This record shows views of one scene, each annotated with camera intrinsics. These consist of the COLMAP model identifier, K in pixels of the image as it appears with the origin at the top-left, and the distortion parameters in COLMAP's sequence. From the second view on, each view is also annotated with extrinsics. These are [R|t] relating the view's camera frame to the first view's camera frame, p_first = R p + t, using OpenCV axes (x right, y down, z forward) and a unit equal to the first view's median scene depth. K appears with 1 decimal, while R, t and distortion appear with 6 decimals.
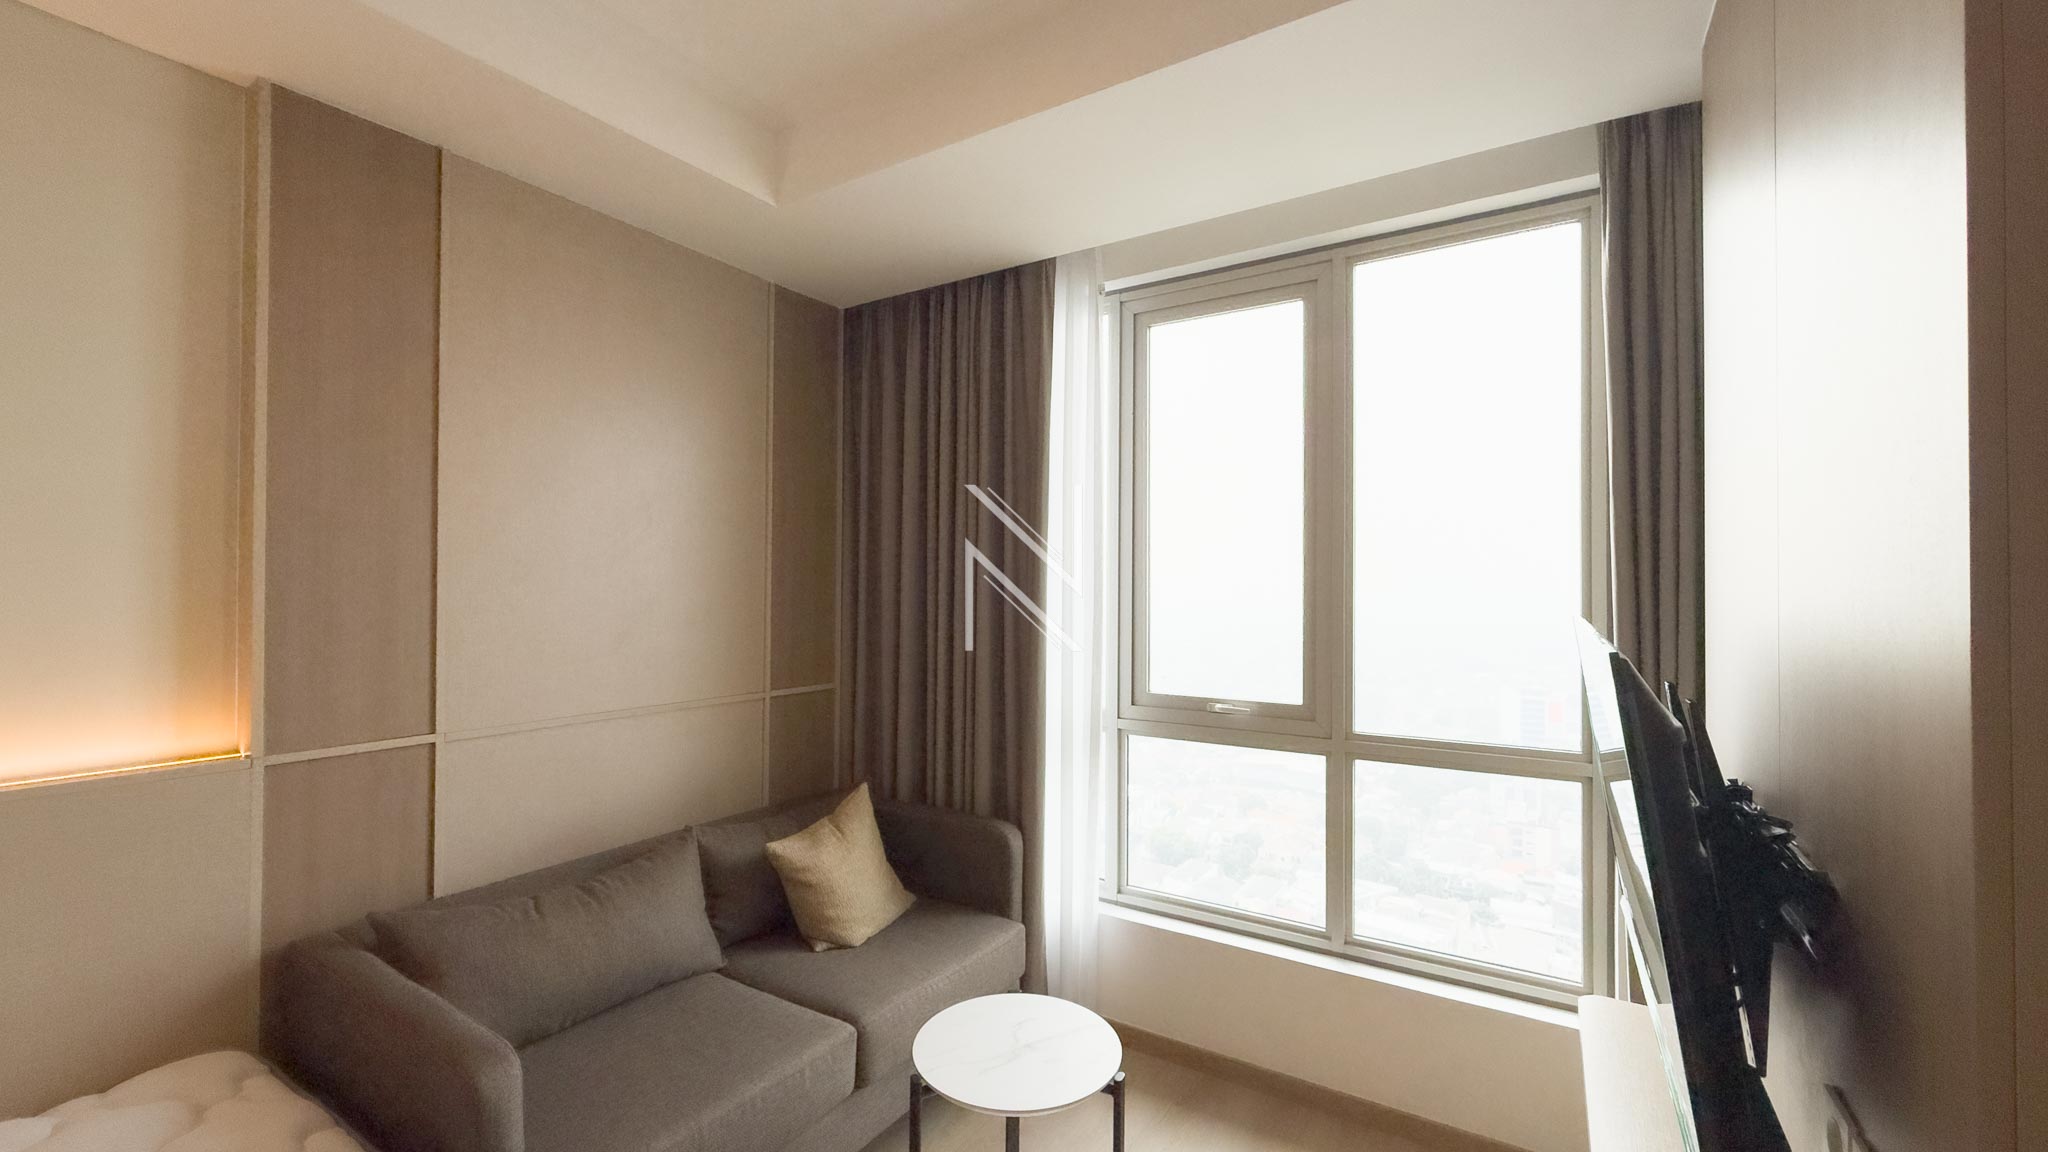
lens RADIAL K [[807.5, 0, 1024.0], [0, 807.5, 576.0], [0, 0, 1]] dist [-0.001440, -0.000274]
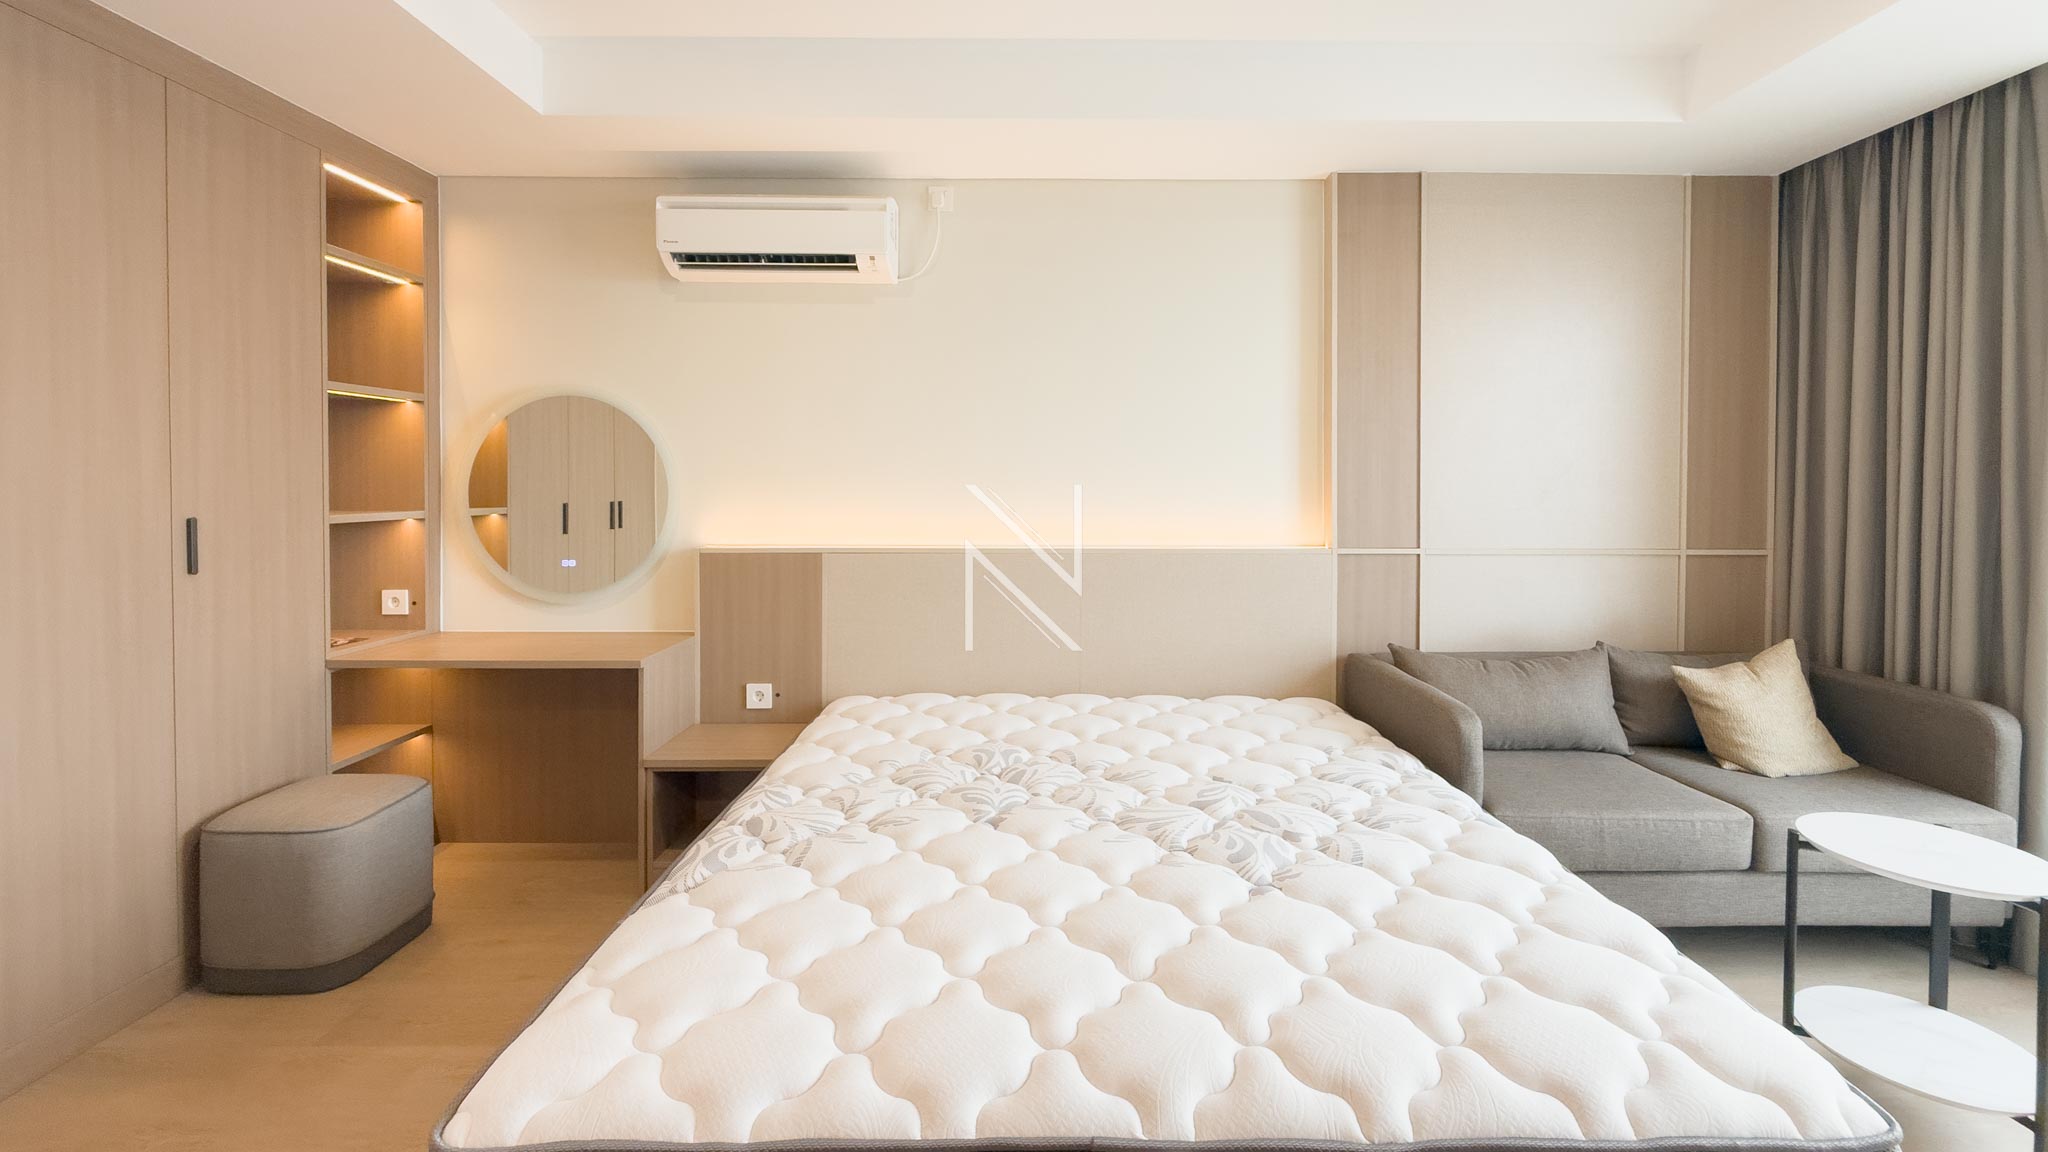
lens RADIAL K [[853.6, 0, 1022.5], [0, 853.6, 494.9], [0, 0, 1]] dist [0.000507, 0.000170]
pose [[0.530740, 0.008489, -0.847492, 0.226820], [0.011344, 0.999789, 0.017118, 0.045333], [0.847458, -0.018699, 0.530532, -0.454030]]
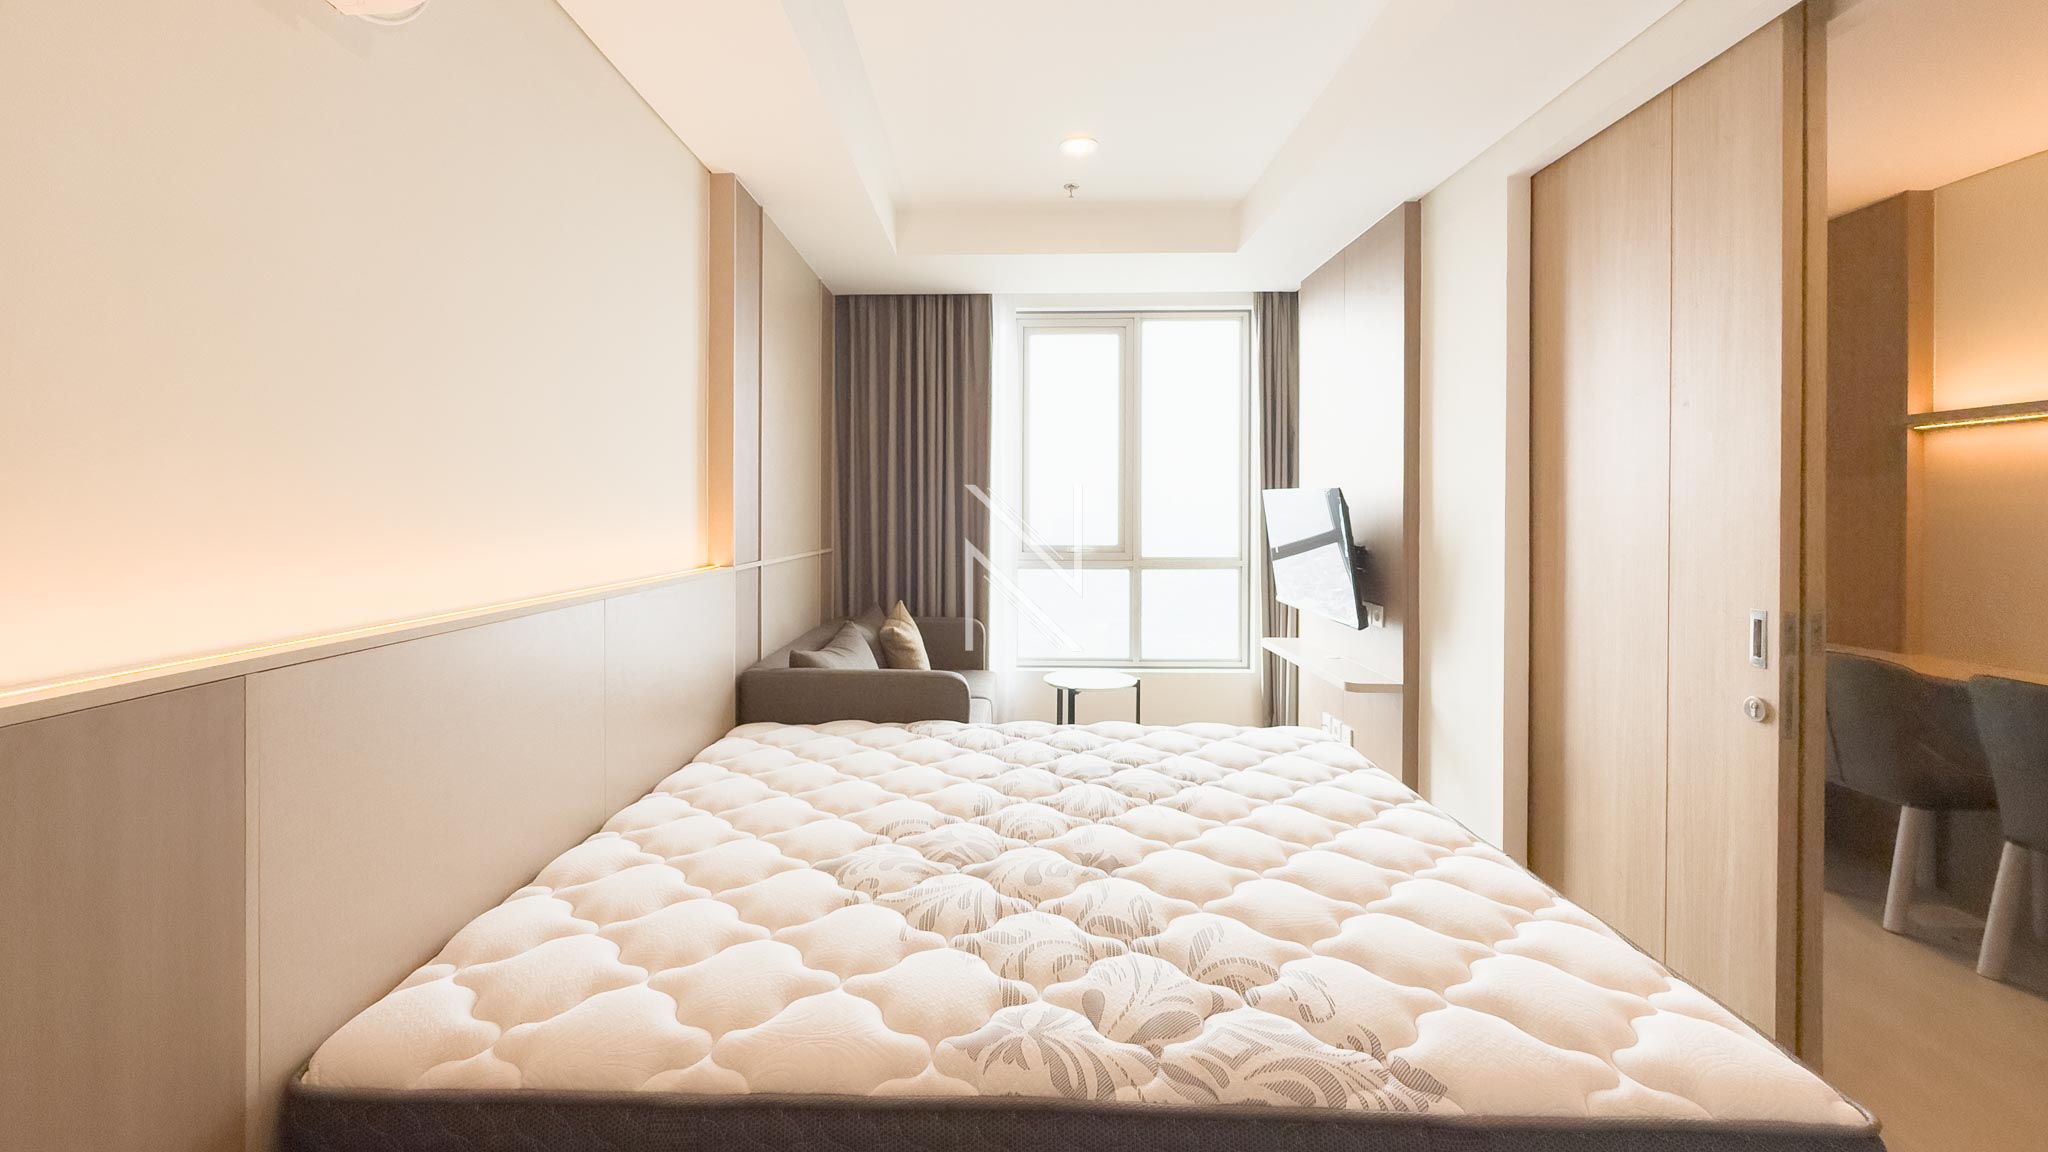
lens RADIAL K [[807.5, 0, 1024.0], [0, 807.5, 576.0], [0, 0, 1]] dist [-0.001440, -0.000274]
pose [[0.848966, -0.047680, 0.526292, -0.930794], [0.004068, 0.996481, 0.083715, 0.070694], [-0.528432, -0.068930, 0.846173, -0.582253]]
